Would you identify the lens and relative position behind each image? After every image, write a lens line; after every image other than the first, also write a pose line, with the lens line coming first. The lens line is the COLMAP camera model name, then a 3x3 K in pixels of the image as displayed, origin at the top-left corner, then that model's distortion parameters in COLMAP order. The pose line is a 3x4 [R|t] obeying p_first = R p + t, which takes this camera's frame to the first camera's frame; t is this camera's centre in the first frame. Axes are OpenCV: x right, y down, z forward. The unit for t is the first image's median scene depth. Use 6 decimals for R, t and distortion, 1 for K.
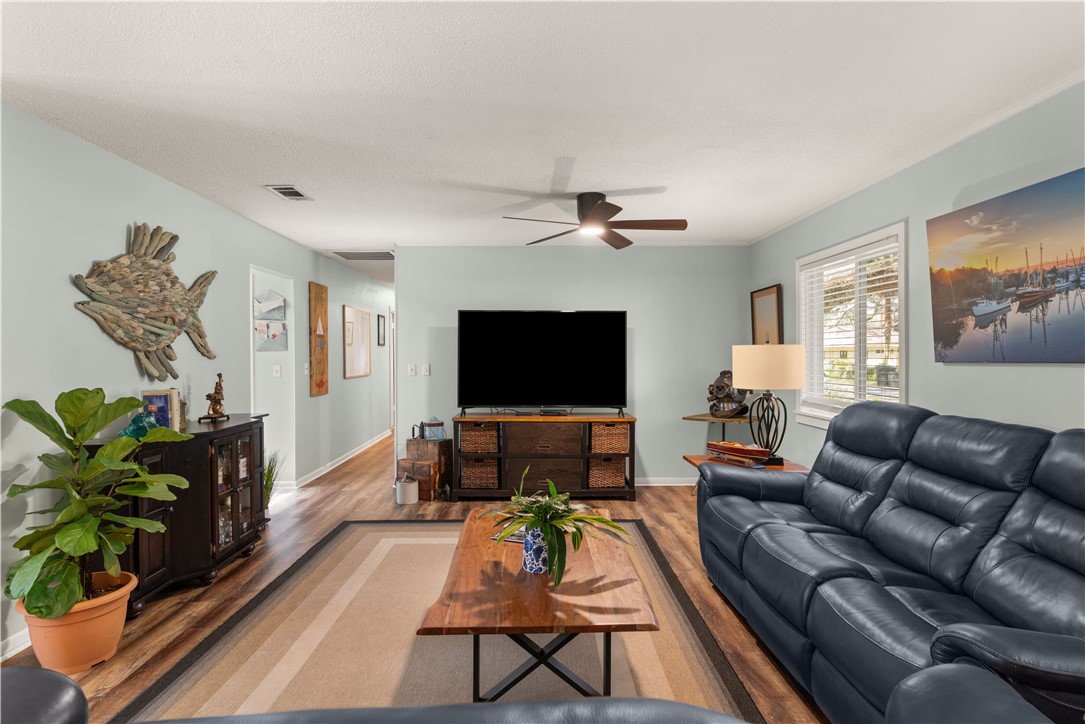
lens RADIAL K [[558.8, 0, 542.5], [0, 558.8, 362.0], [0, 0, 1]] dist [0.001452, 0.000501]
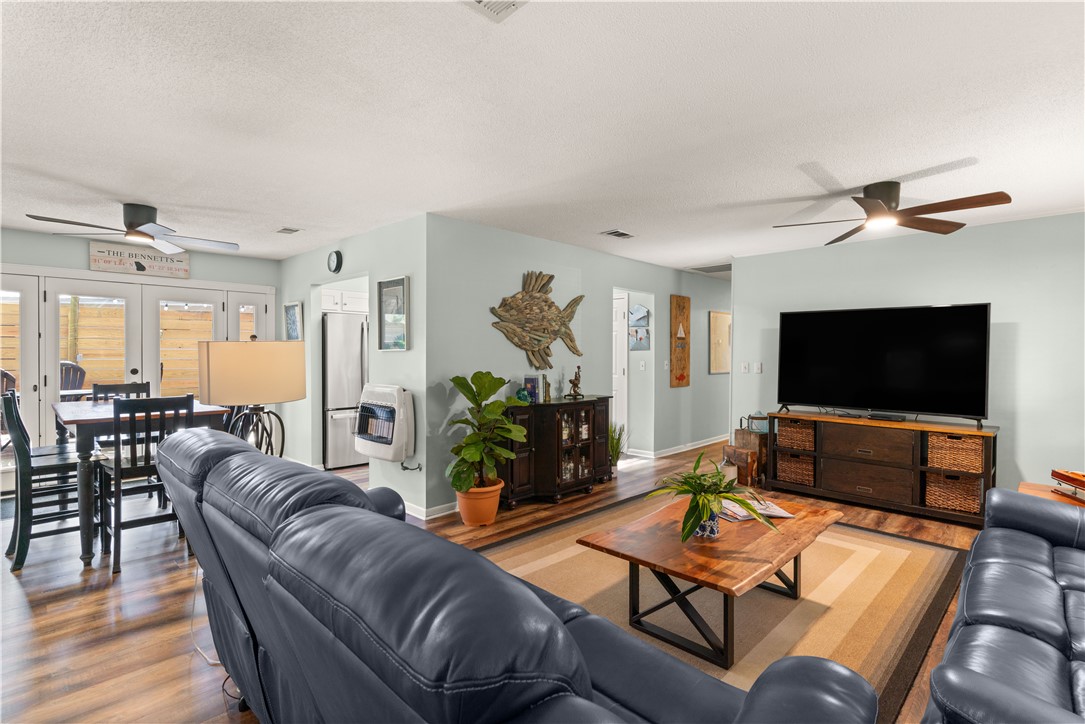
lens RADIAL K [[517.3, 0, 542.5], [0, 517.3, 362.0], [0, 0, 1]] dist [0.000278, 0.000382]
pose [[0.696185, 0.017761, -0.717643, 0.331381], [-0.015382, 0.999833, 0.009823, -0.001604], [0.717698, 0.004200, 0.696342, -0.011195]]
